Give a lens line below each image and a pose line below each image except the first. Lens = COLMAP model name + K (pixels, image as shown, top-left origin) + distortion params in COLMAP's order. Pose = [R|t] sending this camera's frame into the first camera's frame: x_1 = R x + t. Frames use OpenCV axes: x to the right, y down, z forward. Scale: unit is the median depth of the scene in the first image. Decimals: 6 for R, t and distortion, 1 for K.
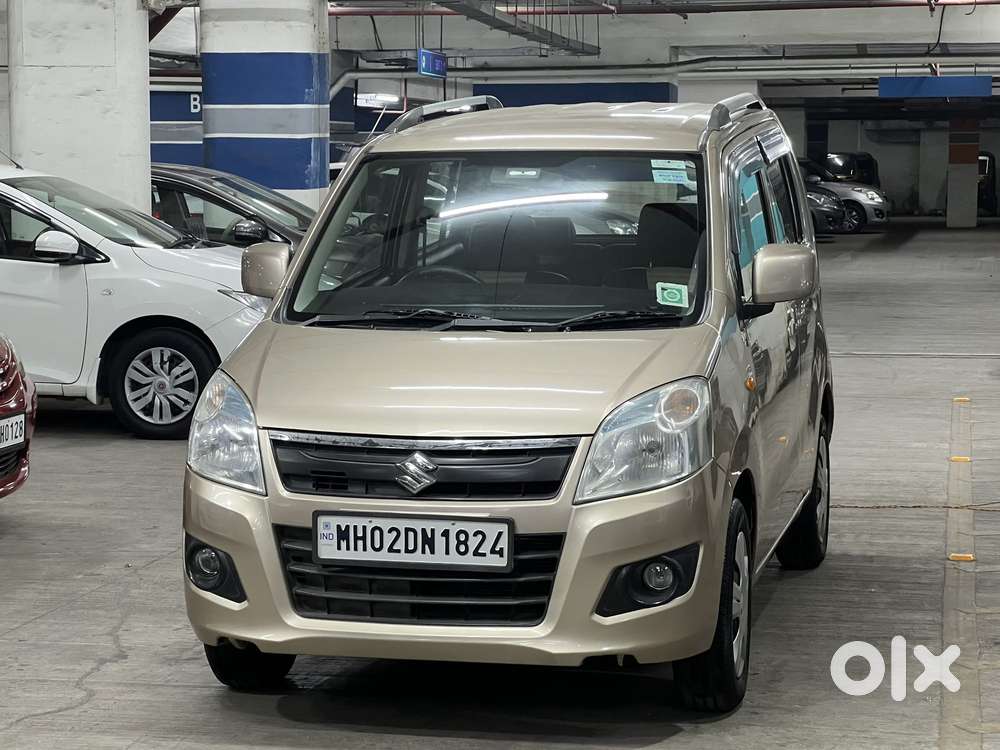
lens RADIAL K [[2368.4, 0, 472.9], [0, 2368.4, 376.7], [0, 0, 1]] dist [-0.066272, 3.732451]
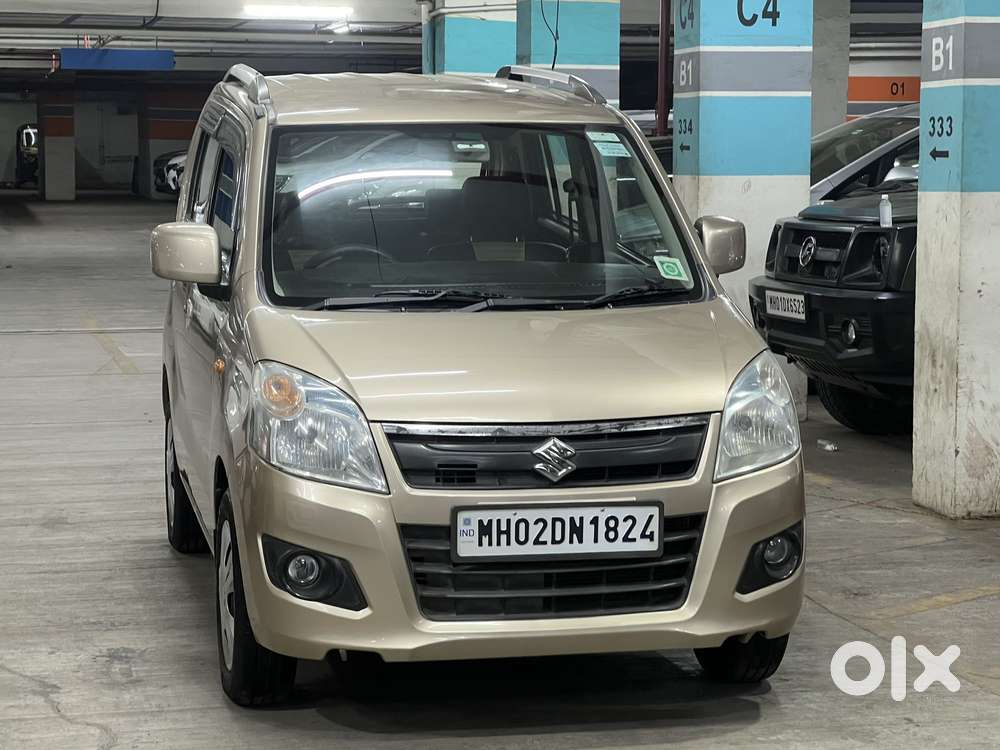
lens RADIAL K [[2372.9, 0, 500.0], [0, 2372.9, 375.0], [0, 0, 1]] dist [0.077656, 1.161730]
pose [[0.908513, -0.041366, 0.415803, -0.436471], [0.037020, 0.999143, 0.018512, -0.012126], [-0.416213, -0.001425, 0.909266, 0.135349]]
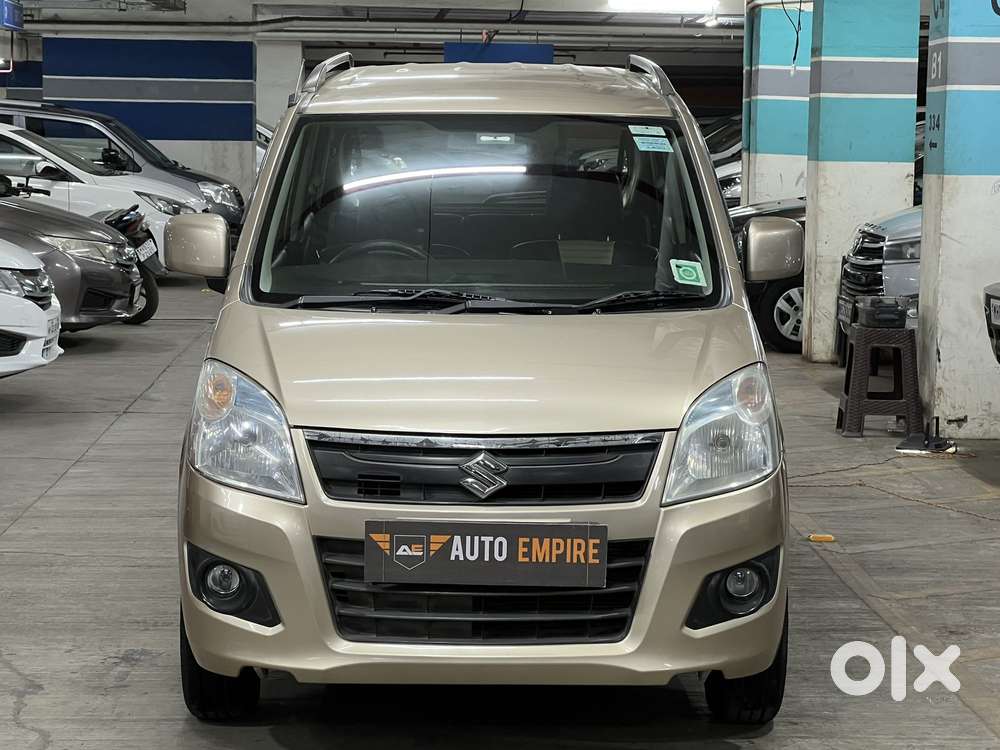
lens RADIAL K [[2372.9, 0, 500.0], [0, 2372.9, 375.0], [0, 0, 1]] dist [0.077656, 1.161730]
pose [[0.972149, -0.012109, 0.234053, -0.224130], [0.008652, 0.999838, 0.015793, -0.011025], [-0.234206, -0.013328, 0.972096, 0.128832]]
